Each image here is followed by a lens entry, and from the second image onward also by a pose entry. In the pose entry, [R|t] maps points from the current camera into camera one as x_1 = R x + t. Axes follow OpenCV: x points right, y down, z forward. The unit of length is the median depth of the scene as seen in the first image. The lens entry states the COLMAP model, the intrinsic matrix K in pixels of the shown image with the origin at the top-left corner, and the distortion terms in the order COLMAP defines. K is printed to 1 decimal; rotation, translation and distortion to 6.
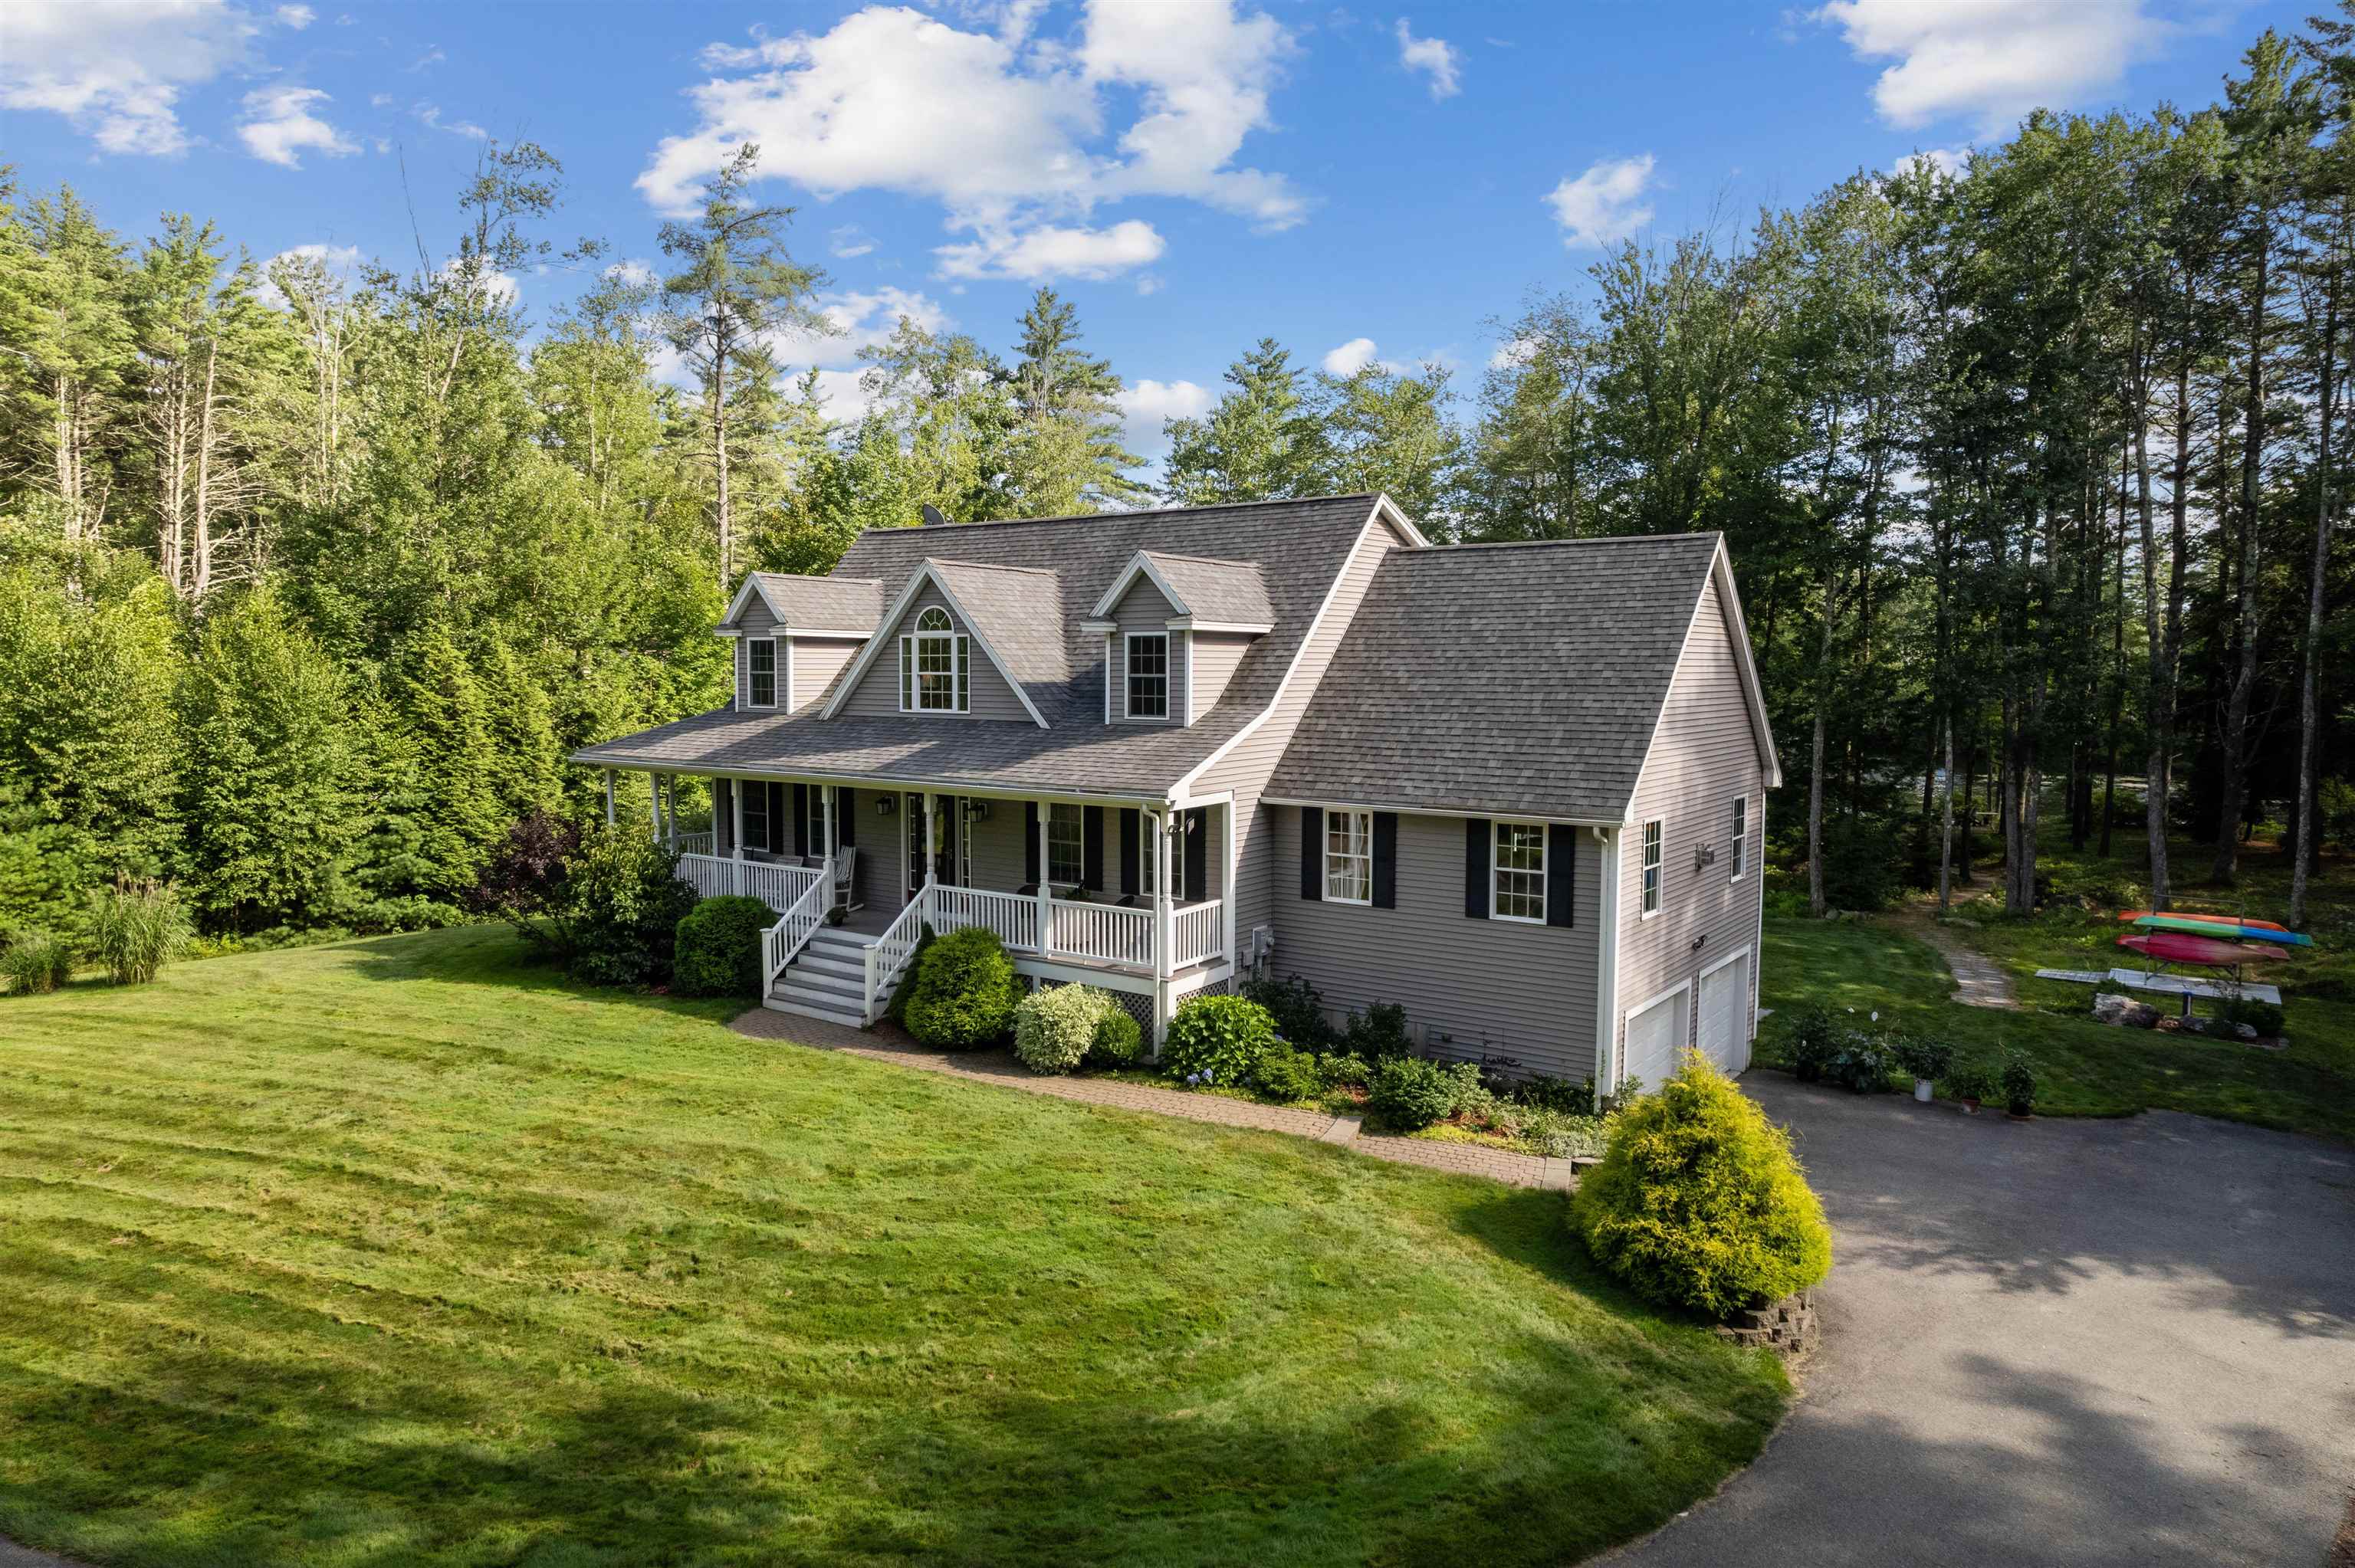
lens RADIAL K [[1503.4, 0, 1177.5], [0, 1503.4, 784.0], [0, 0, 1]] dist [-0.067582, 0.056953]
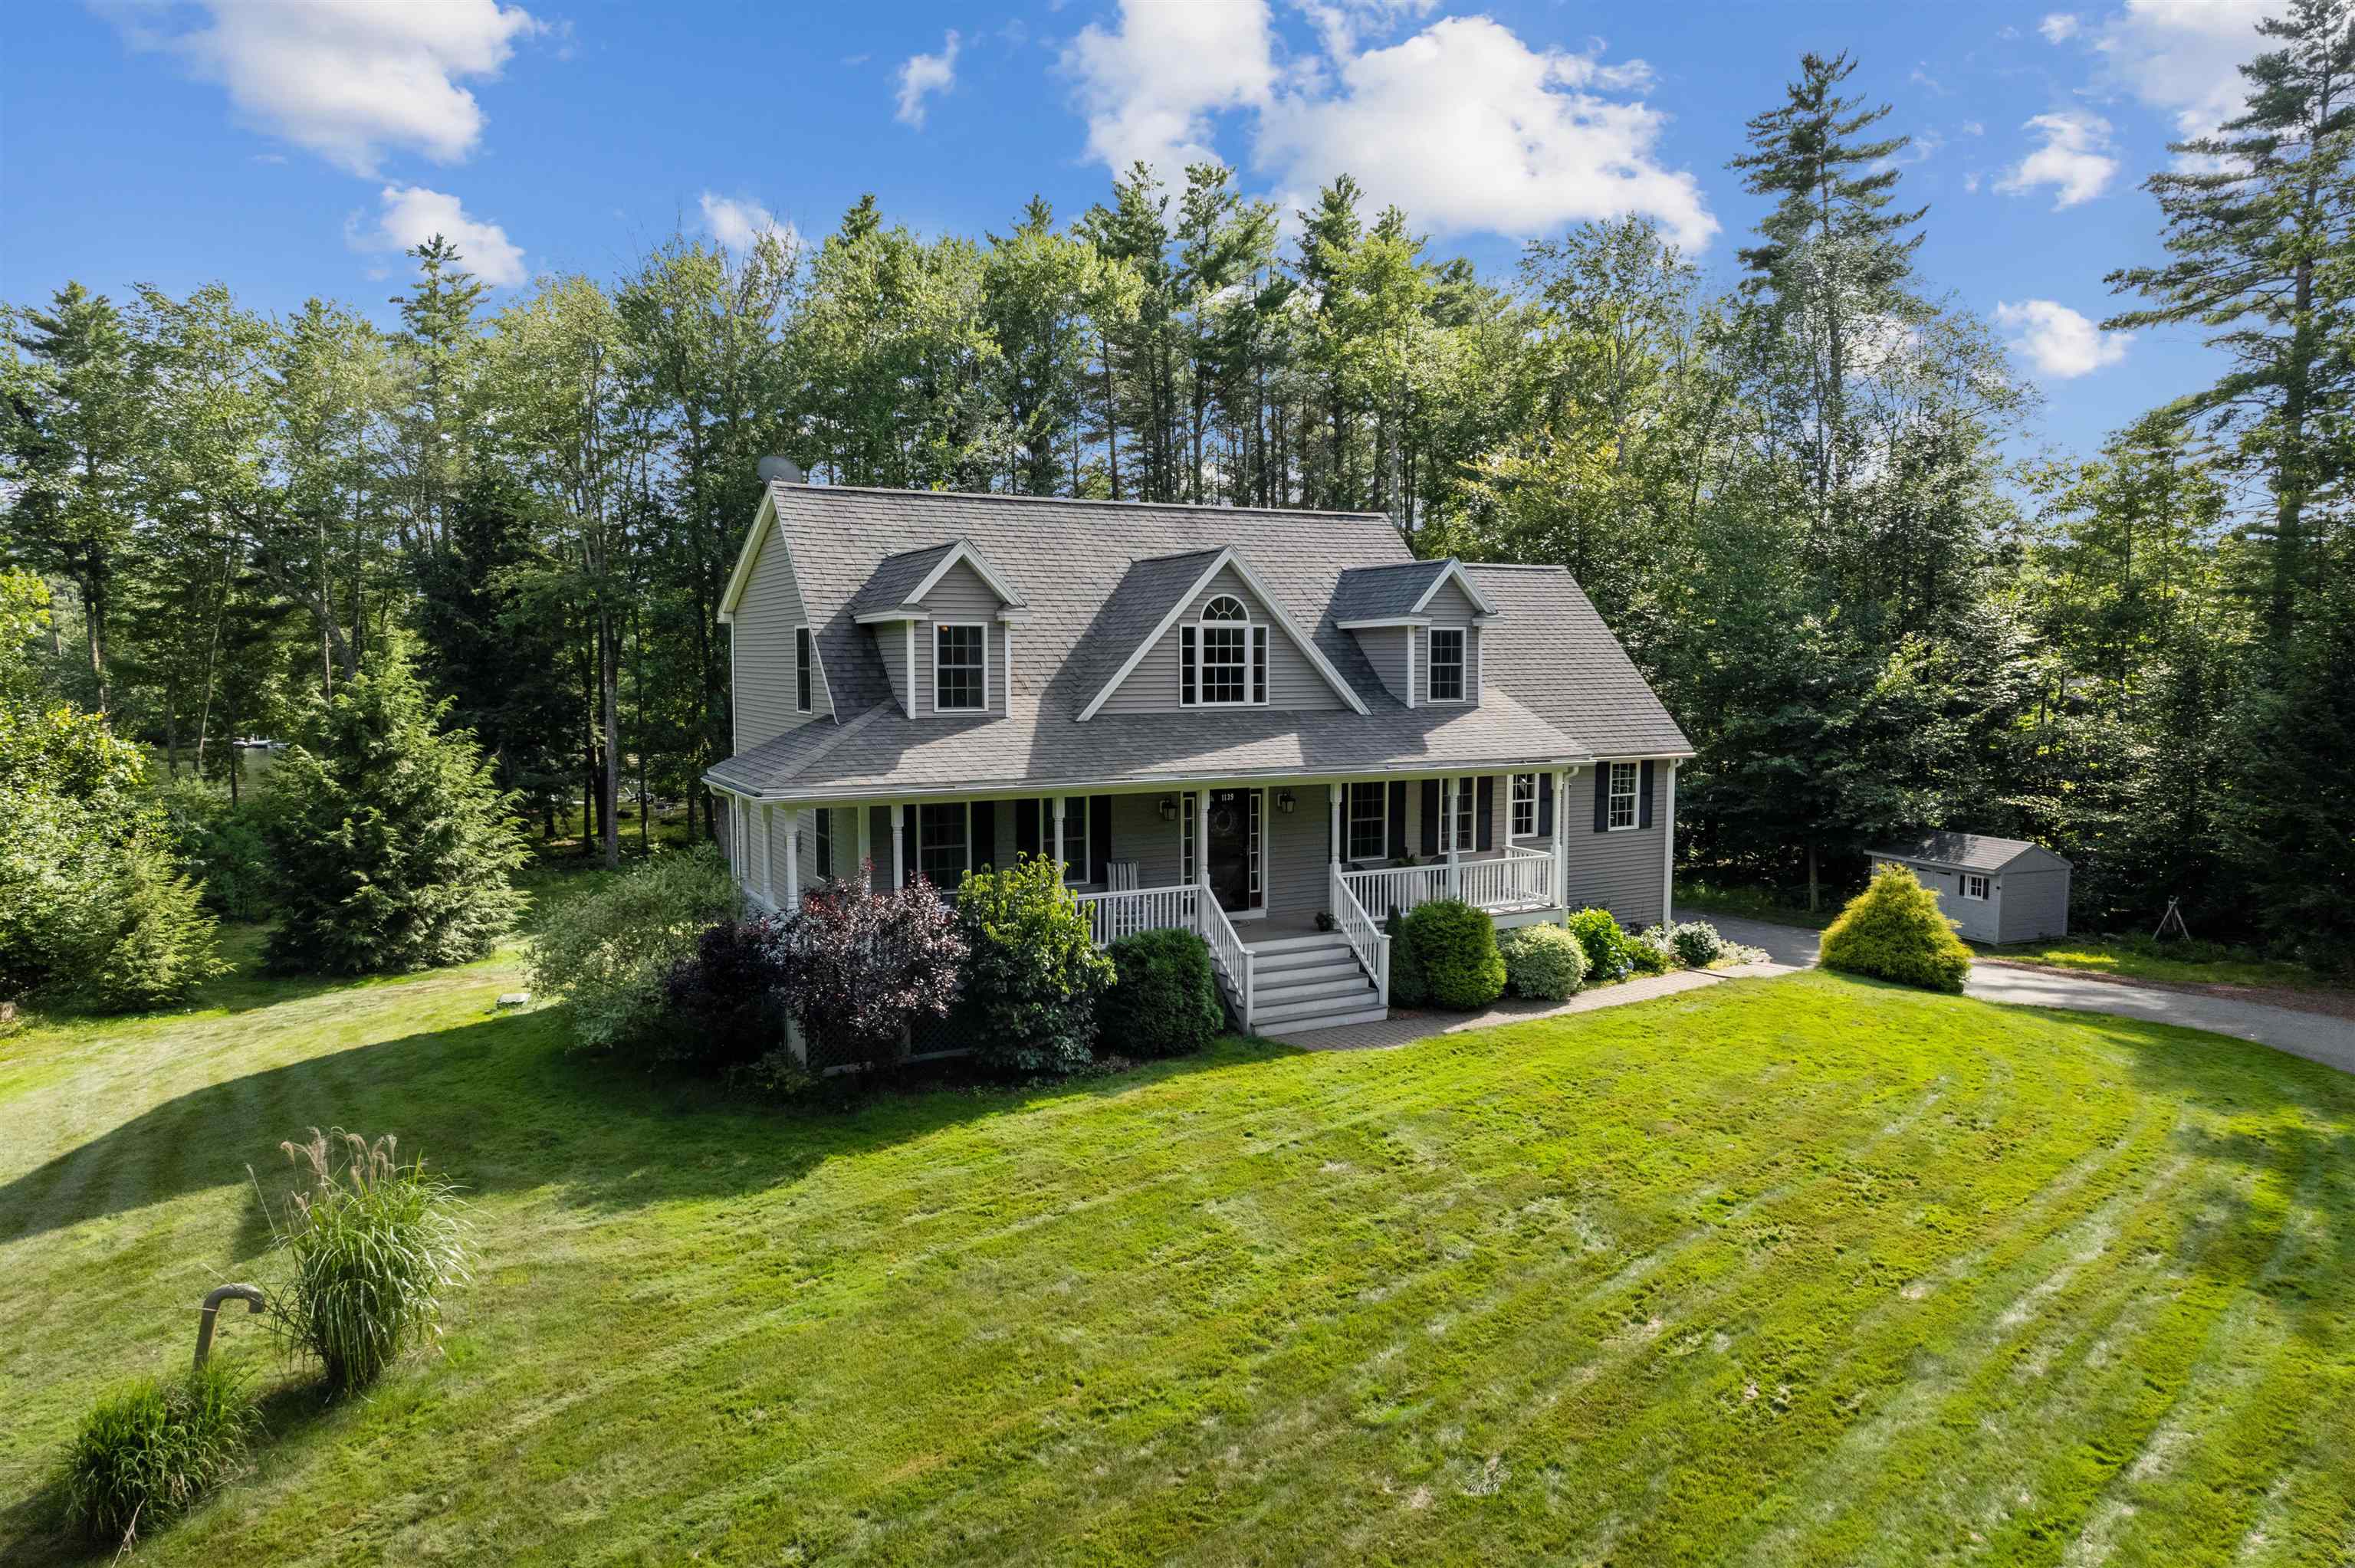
lens RADIAL K [[1503.4, 0, 1177.5], [0, 1503.4, 784.0], [0, 0, 1]] dist [-0.067582, 0.056953]
pose [[0.437936, -0.084370, 0.895038, -1.119062], [0.070677, 0.995736, 0.059280, -0.061209], [-0.896224, 0.037298, 0.442032, 0.649858]]
